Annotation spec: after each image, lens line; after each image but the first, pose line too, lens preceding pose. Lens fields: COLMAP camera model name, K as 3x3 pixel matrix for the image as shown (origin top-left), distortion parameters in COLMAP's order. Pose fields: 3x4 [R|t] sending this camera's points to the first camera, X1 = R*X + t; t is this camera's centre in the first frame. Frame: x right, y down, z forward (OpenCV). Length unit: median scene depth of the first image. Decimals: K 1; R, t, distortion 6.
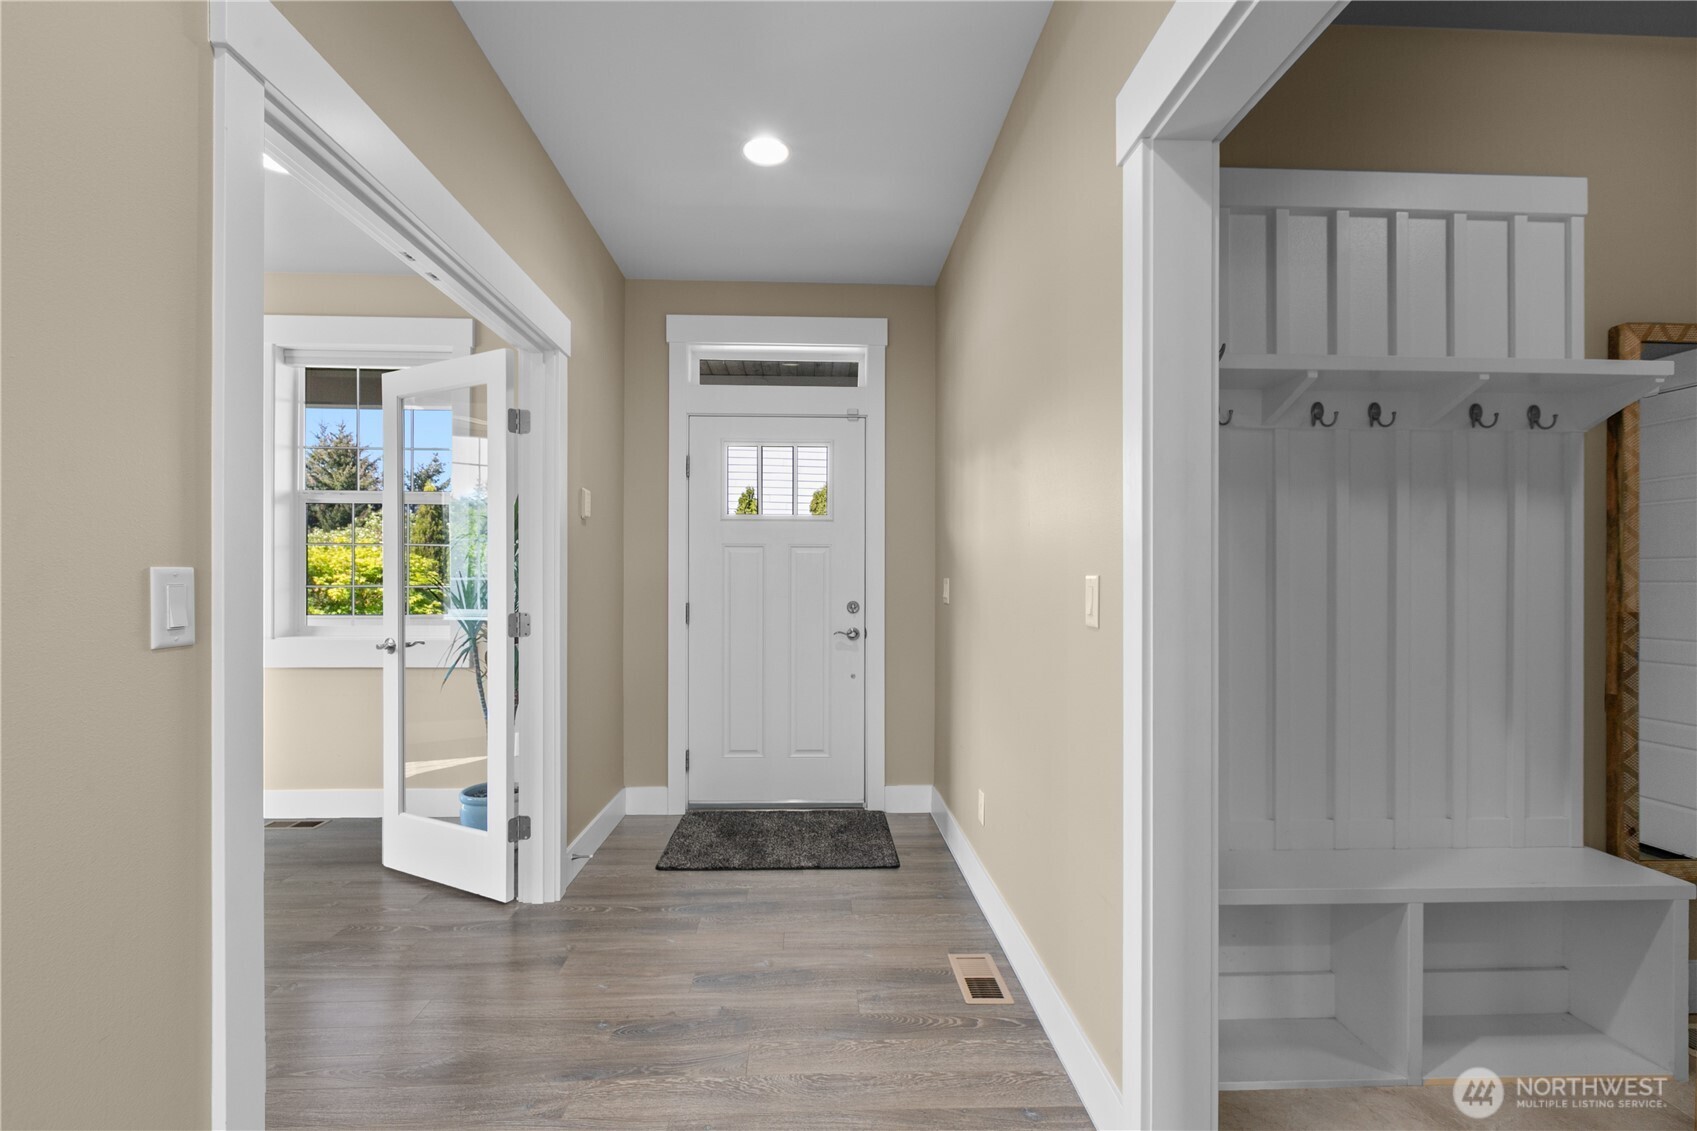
lens RADIAL K [[757.5, 0, 854.5], [0, 757.5, 577.4], [0, 0, 1]] dist [-0.003956, 0.001613]
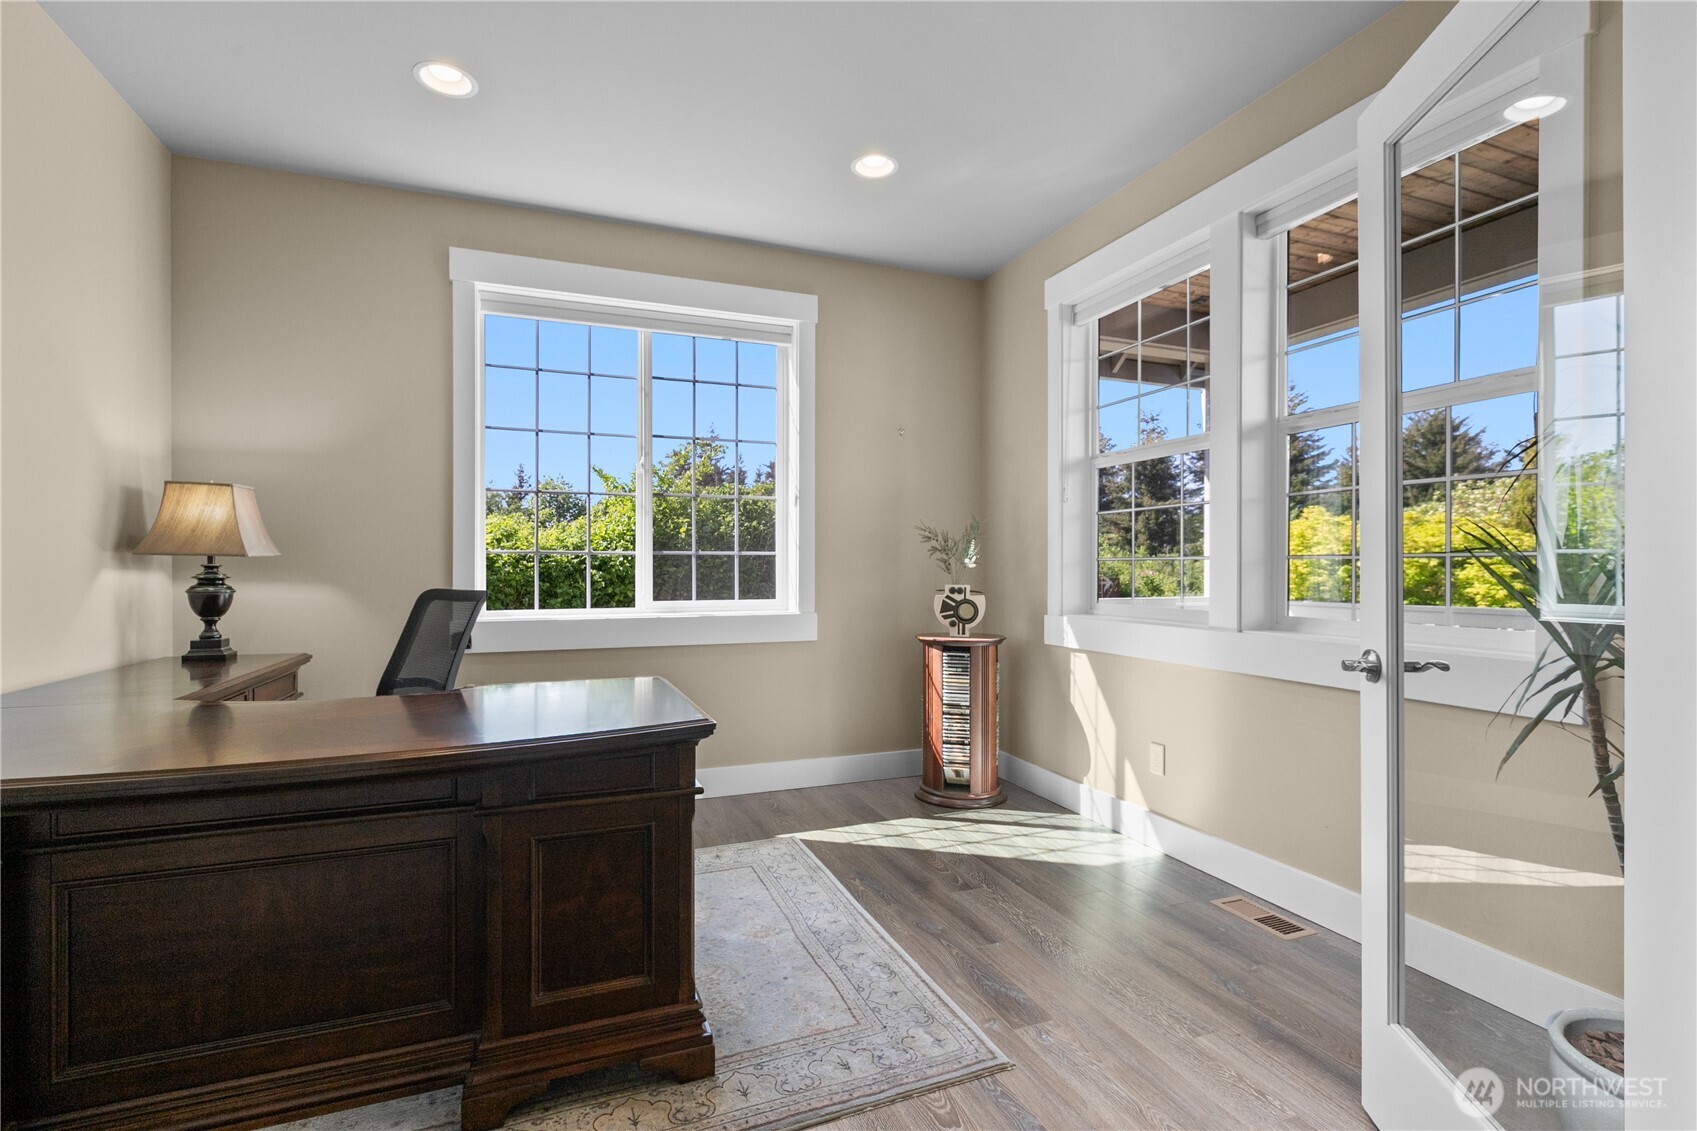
lens RADIAL K [[757.5, 0, 849.0], [0, 757.5, 573.8], [0, 0, 1]] dist [-0.003956, 0.001613]
pose [[0.301914, 0.002484, -0.953332, -0.216712], [0.002159, 0.999992, 0.003289, 0.024964], [0.953333, -0.003051, 0.301906, 0.461120]]
